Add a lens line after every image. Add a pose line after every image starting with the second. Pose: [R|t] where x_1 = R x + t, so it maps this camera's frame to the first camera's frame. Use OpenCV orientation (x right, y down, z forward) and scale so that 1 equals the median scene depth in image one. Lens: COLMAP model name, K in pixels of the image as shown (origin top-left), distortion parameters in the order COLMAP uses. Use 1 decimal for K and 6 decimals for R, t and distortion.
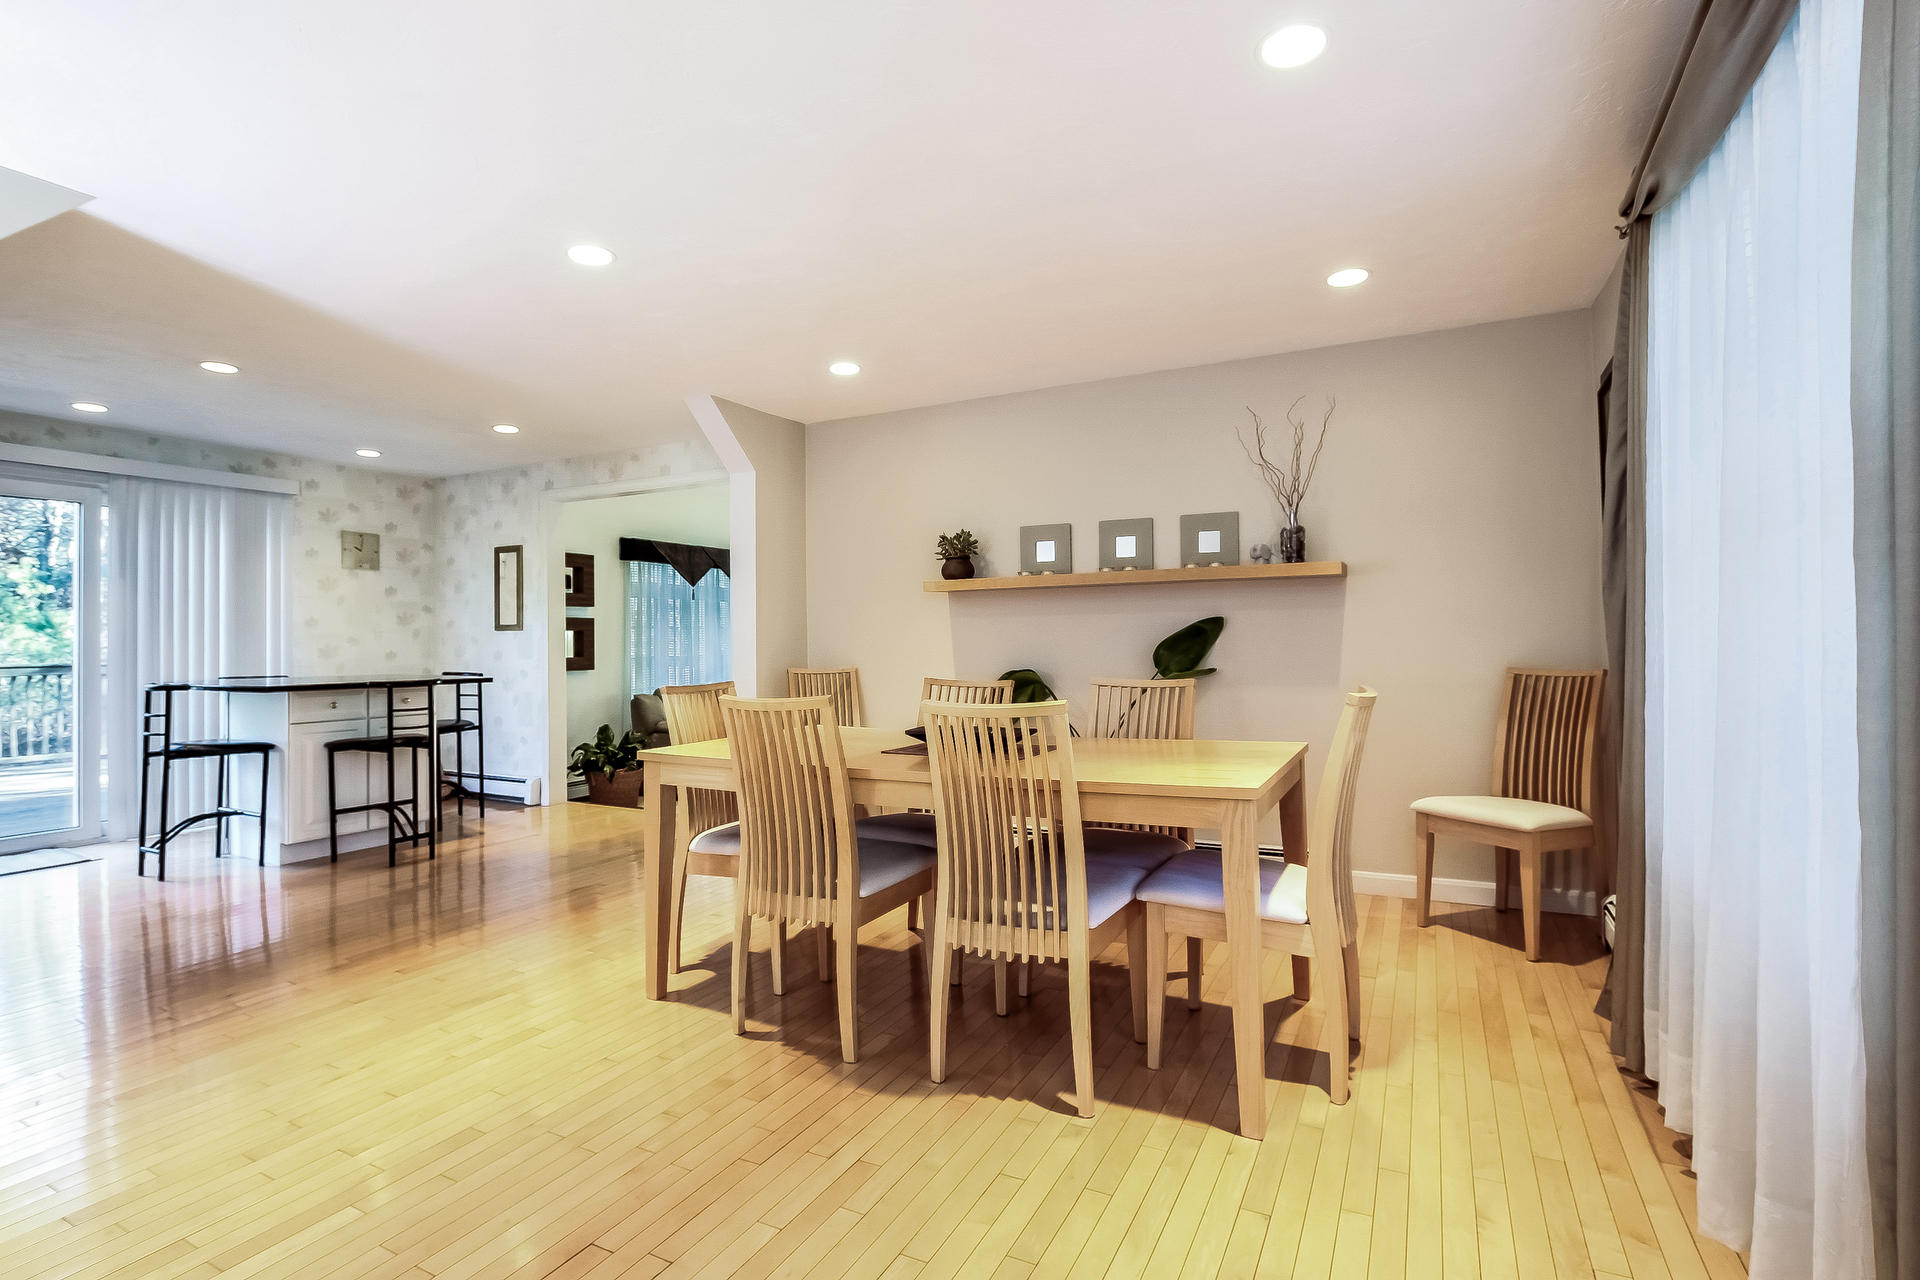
lens RADIAL K [[926.4, 0, 959.2], [0, 926.4, 660.7], [0, 0, 1]] dist [-0.024132, 0.000156]
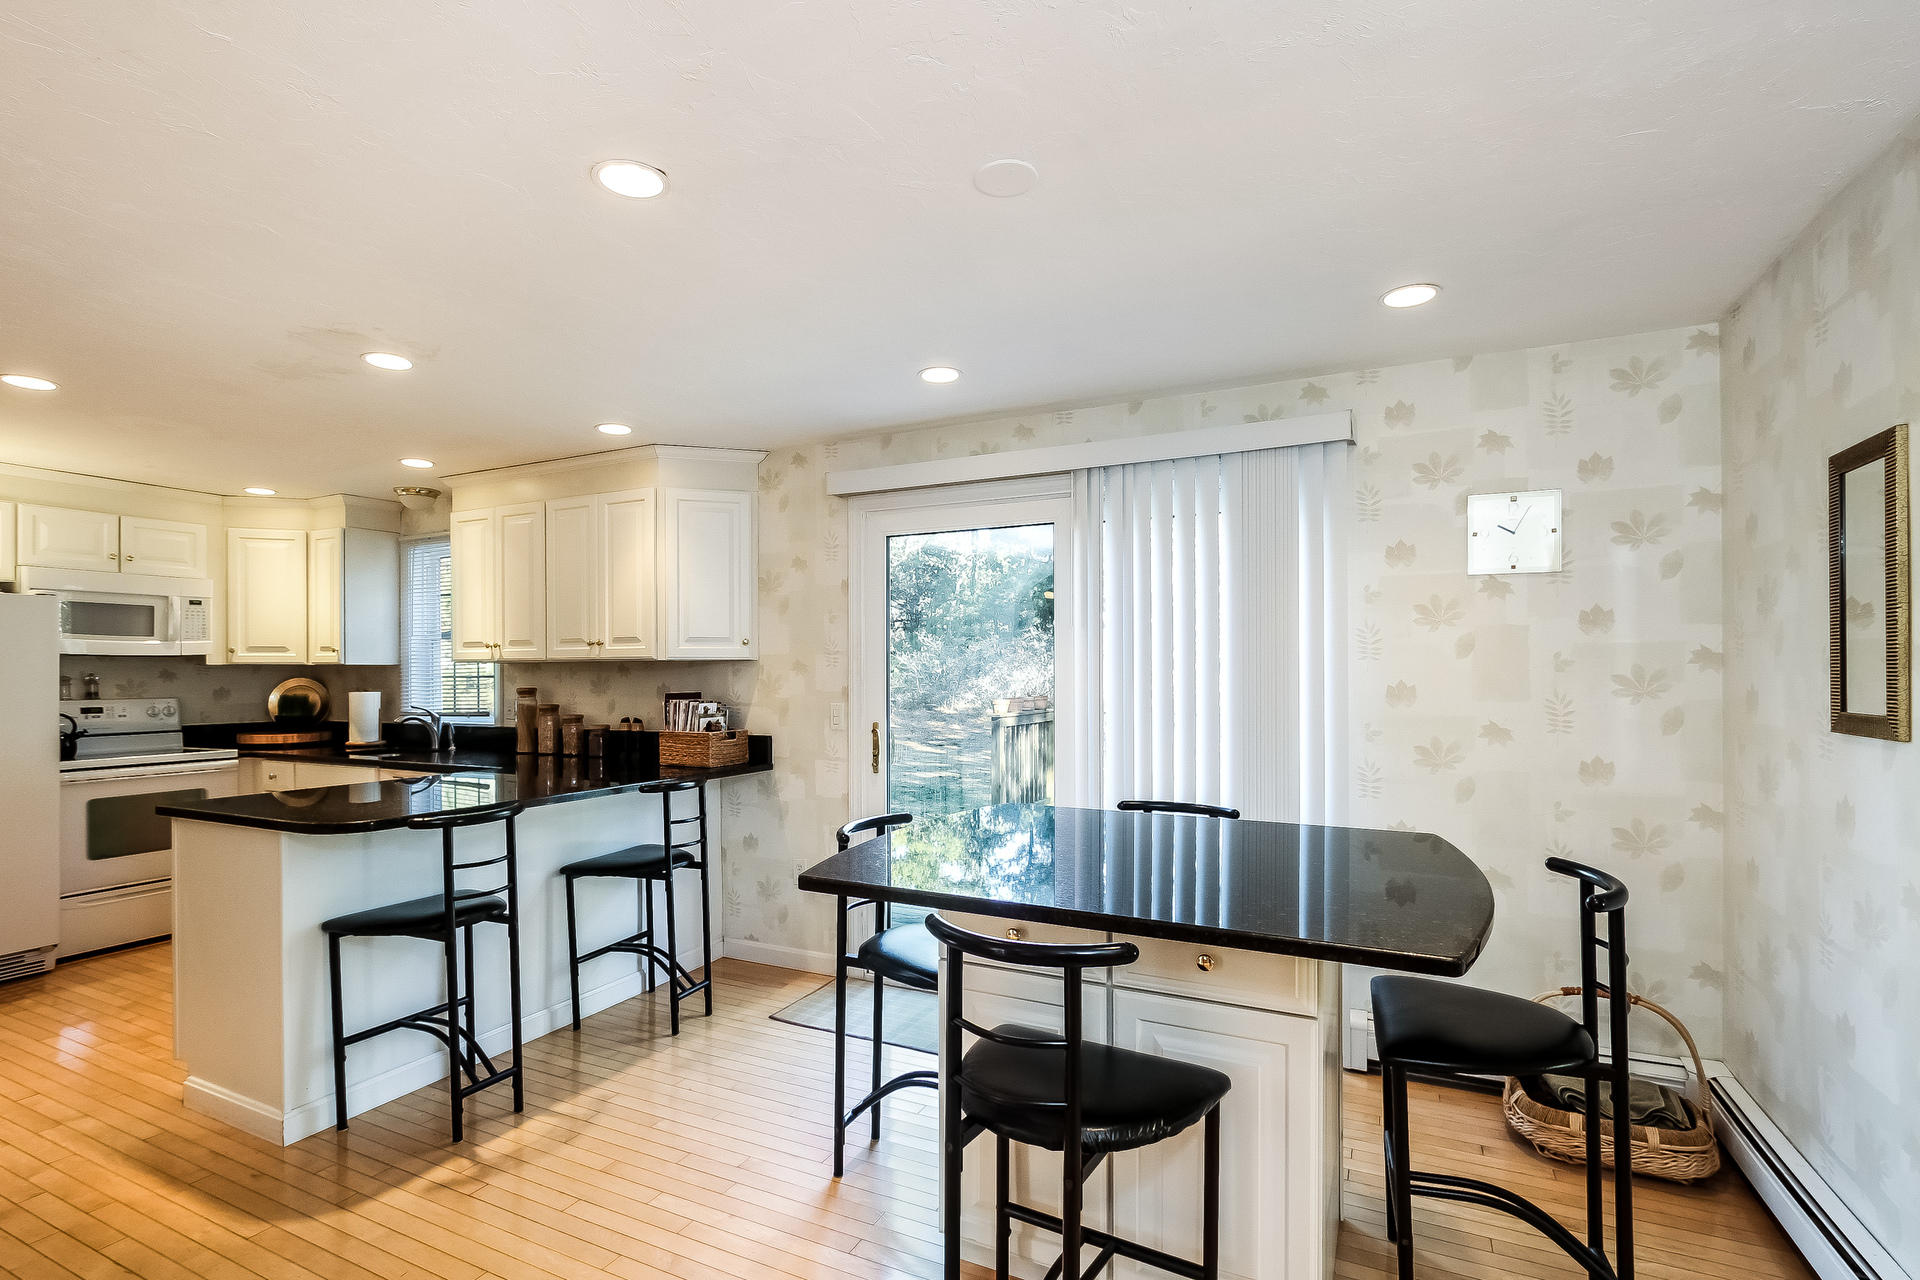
lens RADIAL K [[889.2, 0, 964.1], [0, 889.2, 665.4], [0, 0, 1]] dist [-0.013407, 0.000279]
pose [[0.023612, 0.003430, -0.999715, -0.226020], [-0.015879, 0.999869, 0.003055, -0.052060], [0.999595, 0.015802, 0.023663, 0.721373]]
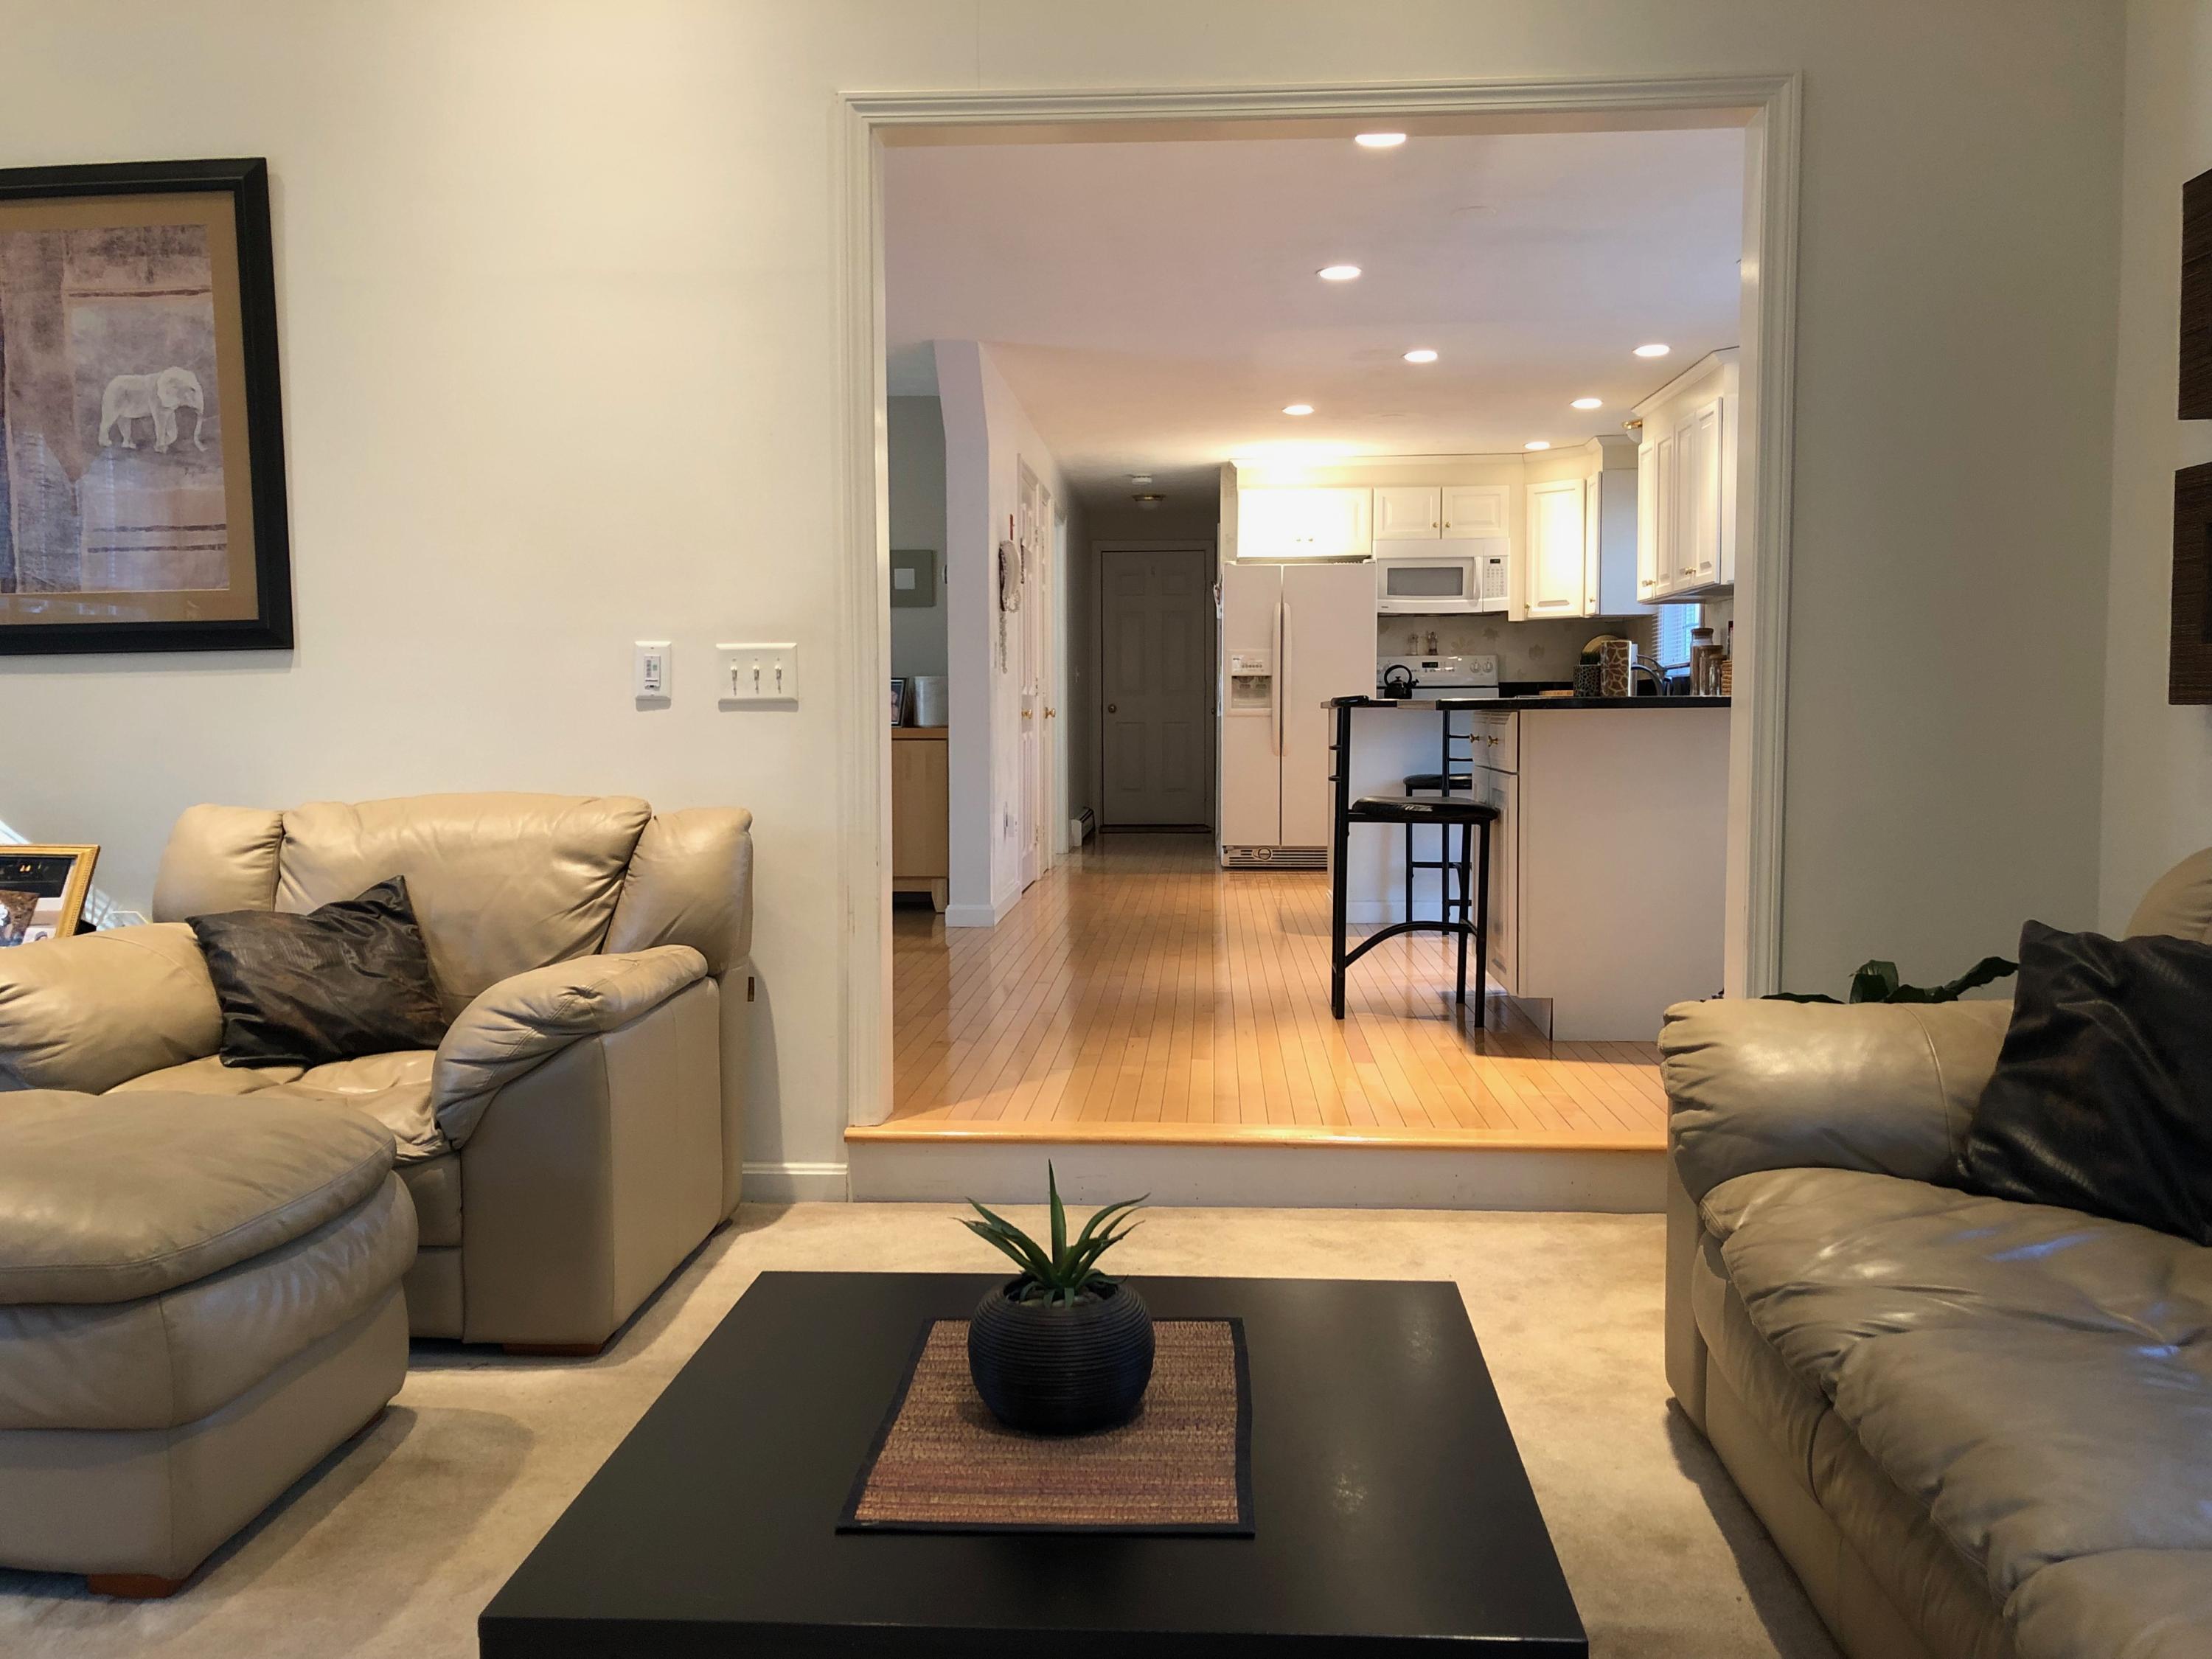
lens RADIAL K [[1801.4, 0, 1106.0], [0, 1801.4, 829.5], [0, 0, 1]] dist [0.080237, 0.001107]
pose [[-0.919589, 0.039793, -0.390862, -0.028274], [0.006214, 0.996206, 0.086803, 0.002494], [0.392833, 0.077394, -0.916347, 1.440187]]
